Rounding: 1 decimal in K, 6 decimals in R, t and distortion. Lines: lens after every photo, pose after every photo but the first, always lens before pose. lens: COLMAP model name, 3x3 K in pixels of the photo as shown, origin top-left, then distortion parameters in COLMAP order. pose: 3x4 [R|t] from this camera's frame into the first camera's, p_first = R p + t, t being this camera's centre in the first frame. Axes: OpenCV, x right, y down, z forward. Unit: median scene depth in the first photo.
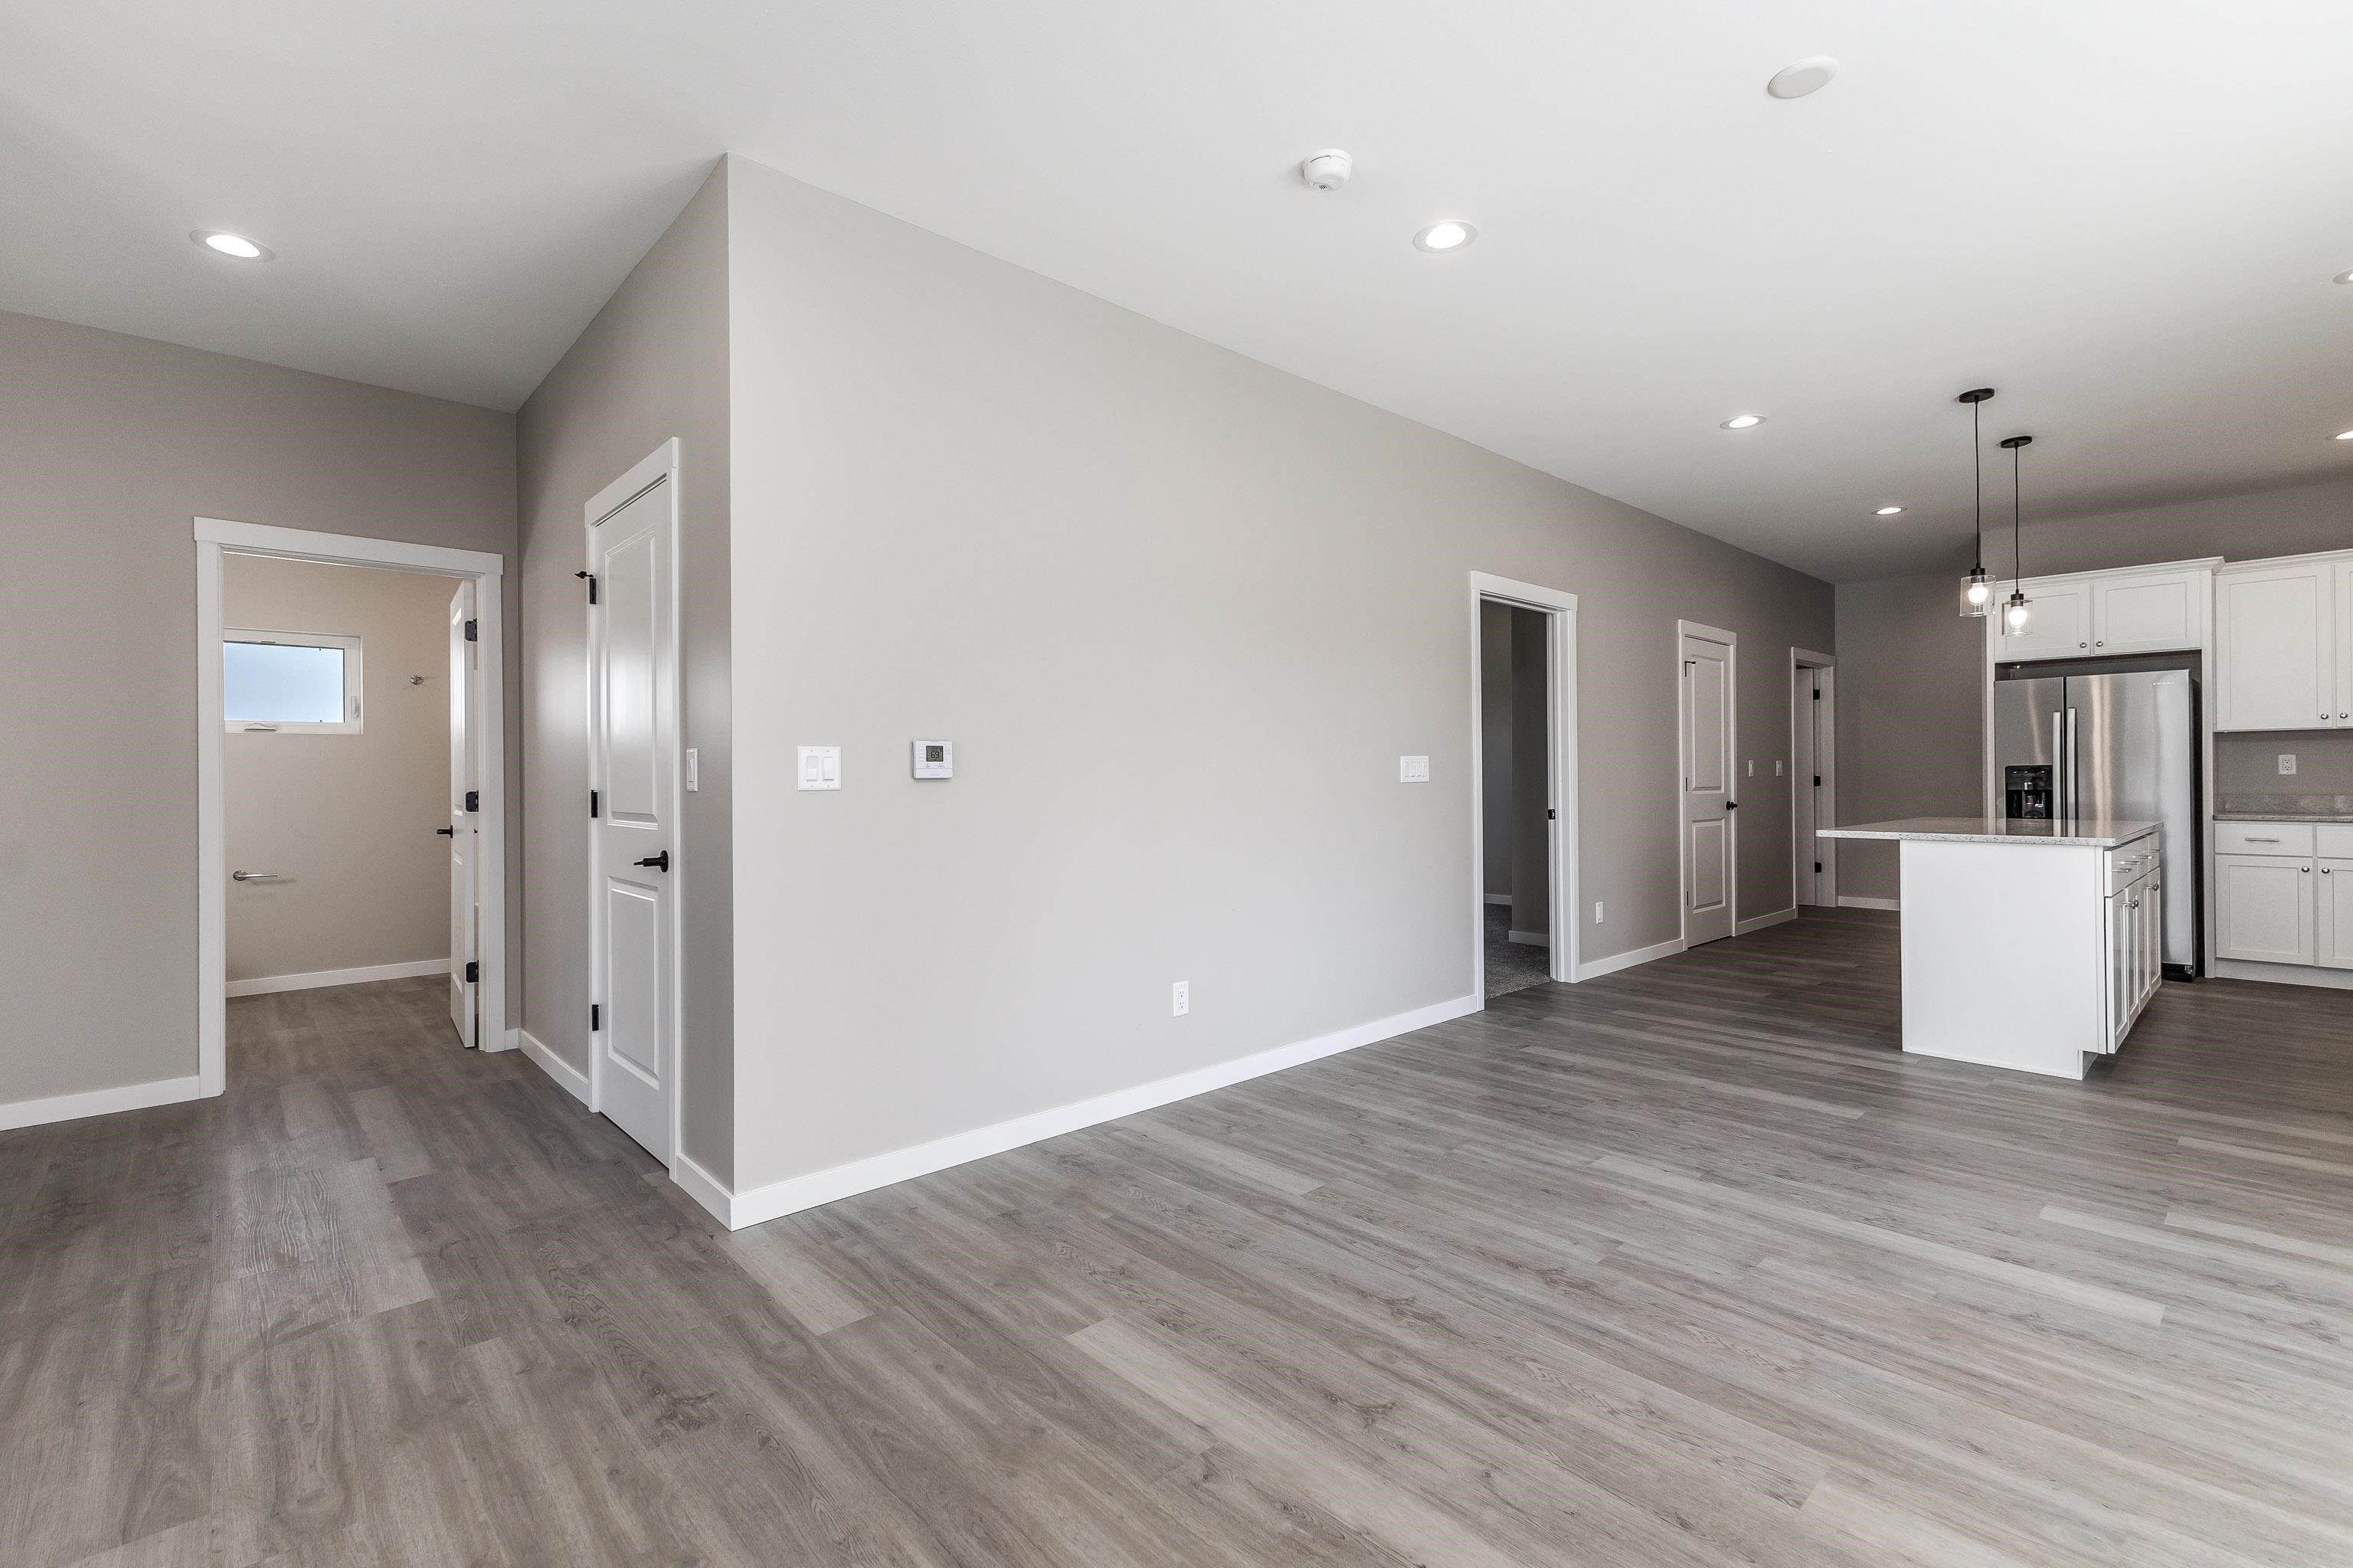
lens RADIAL K [[1036.3, 0, 1176.5], [0, 1036.3, 784.0], [0, 0, 1]] dist [0.001427, 0.000170]
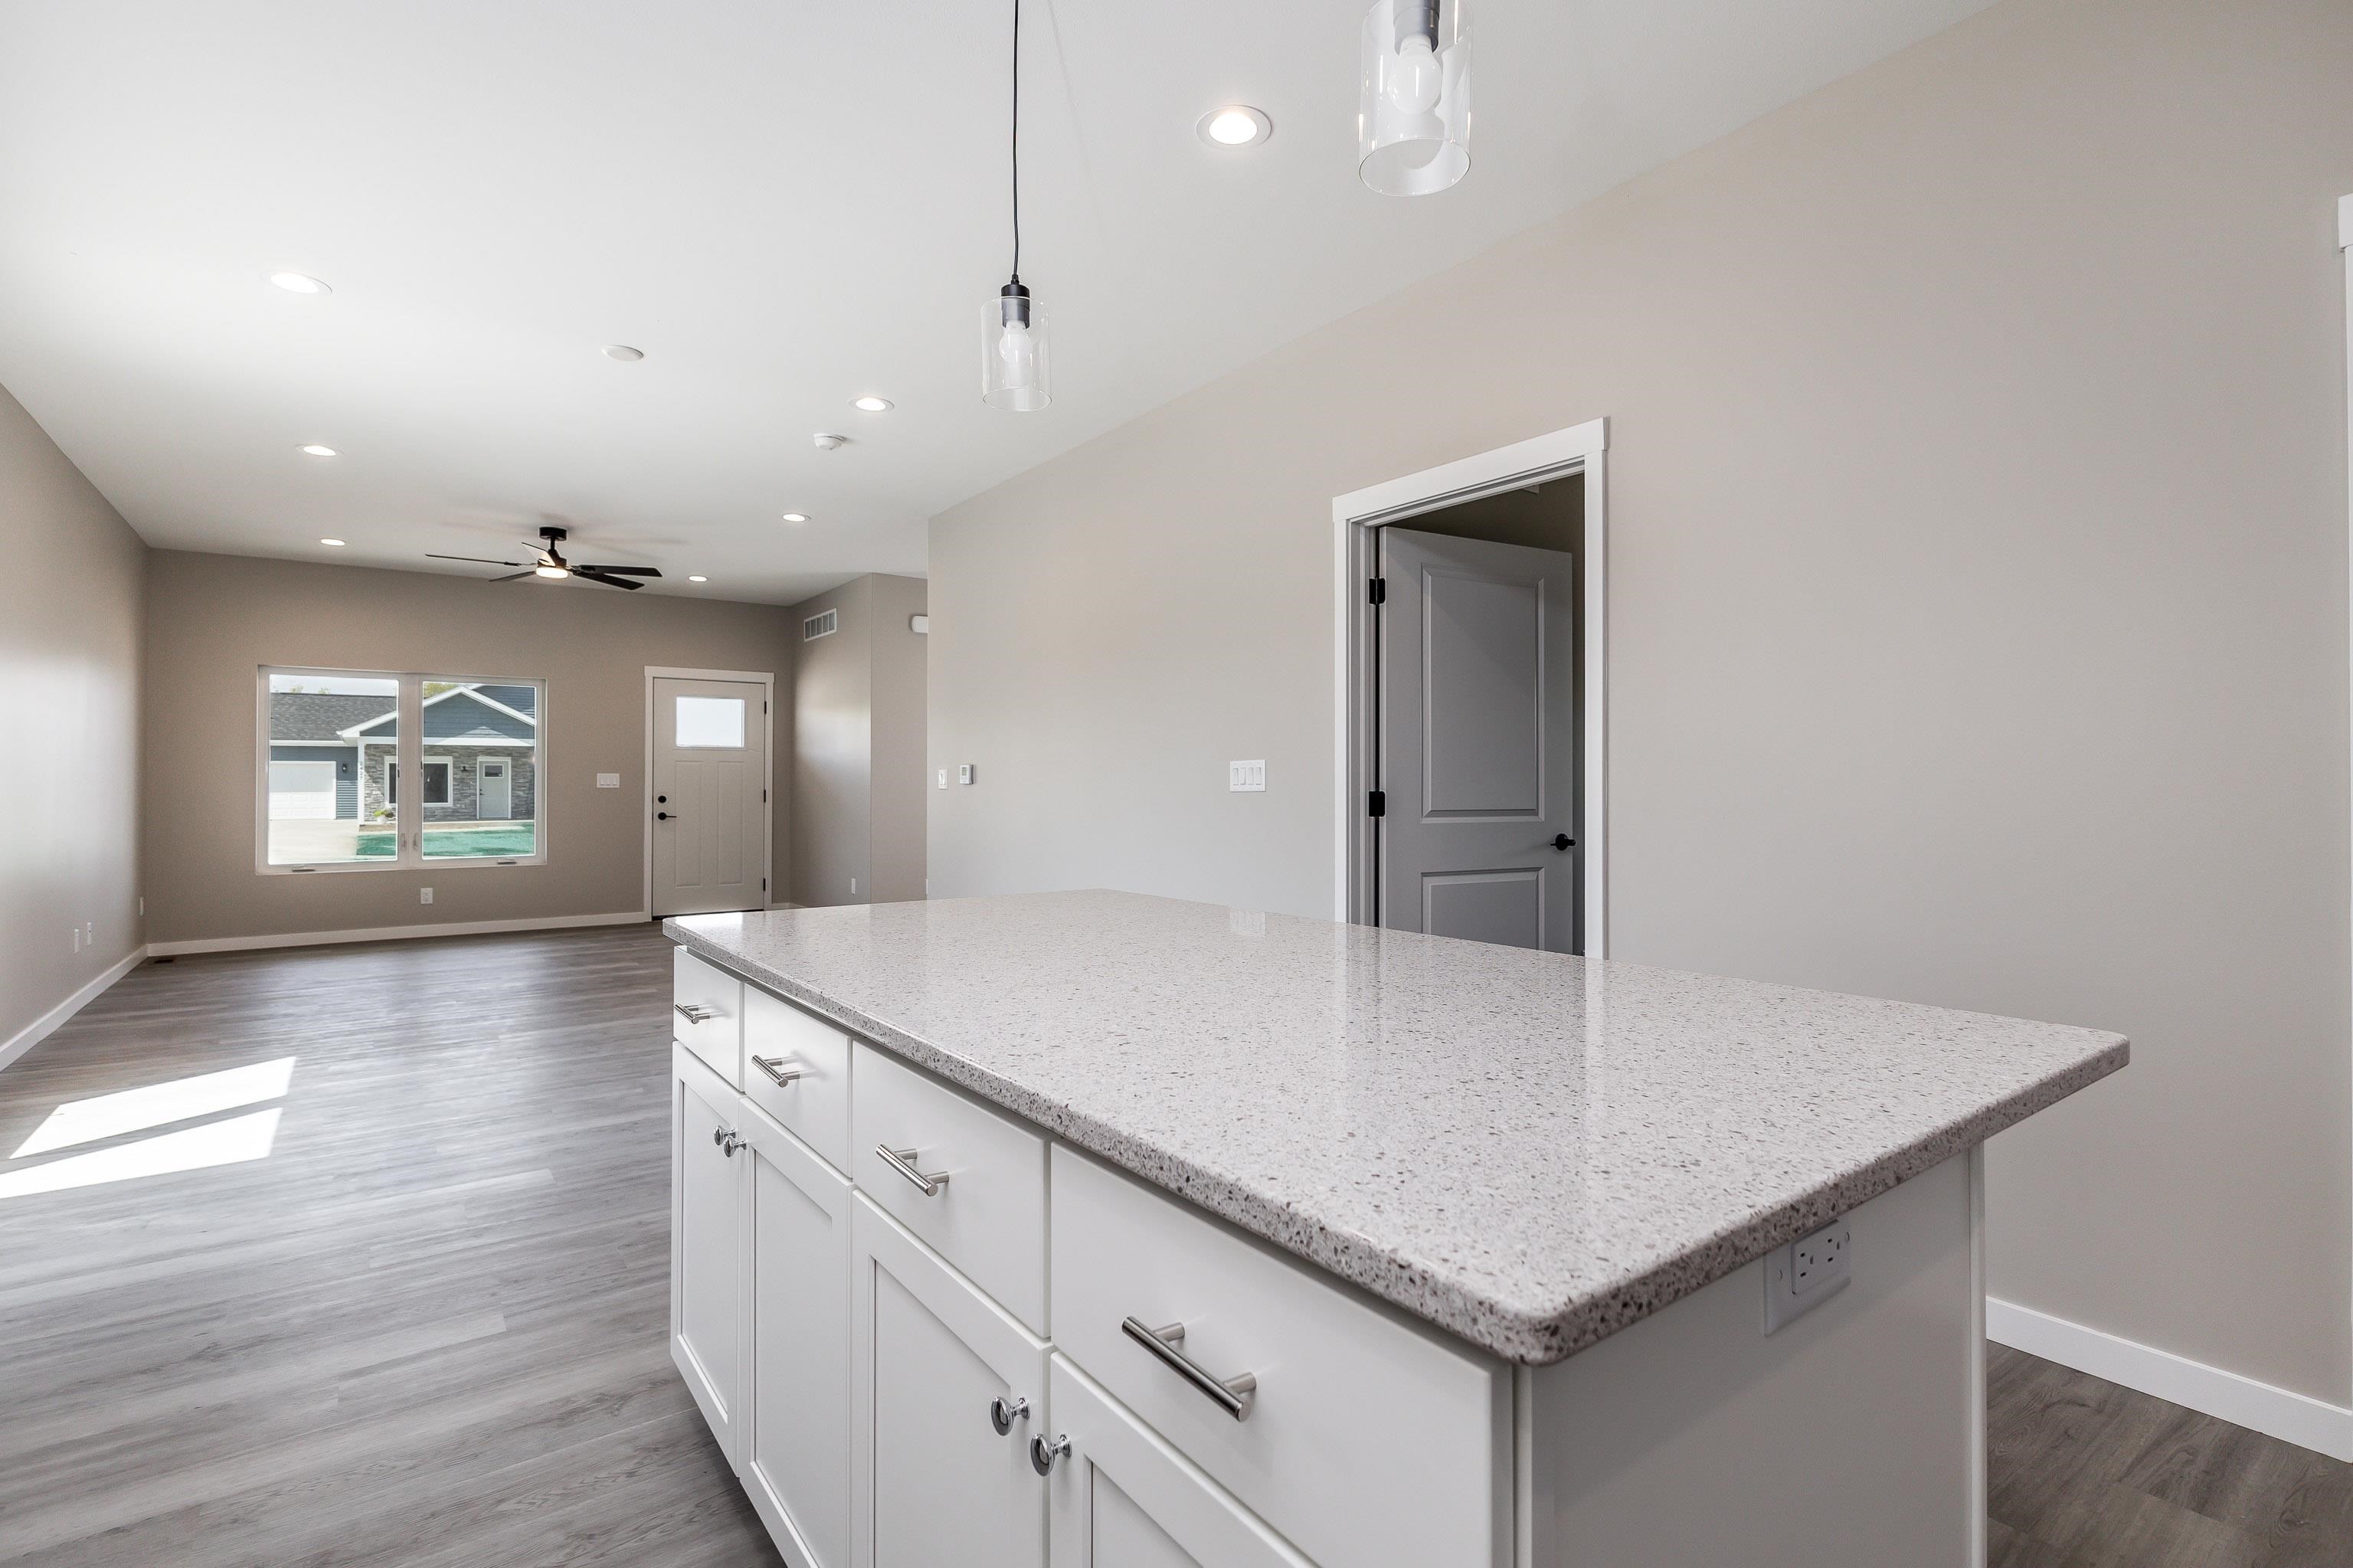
lens RADIAL K [[1108.1, 0, 1176.5], [0, 1108.1, 784.0], [0, 0, 1]] dist [0.000437, -0.000113]
pose [[-0.119100, 0.007195, -0.992856, 1.148285], [0.001943, 0.999974, 0.007014, -0.014504], [0.992880, -0.001093, -0.119111, 1.071204]]
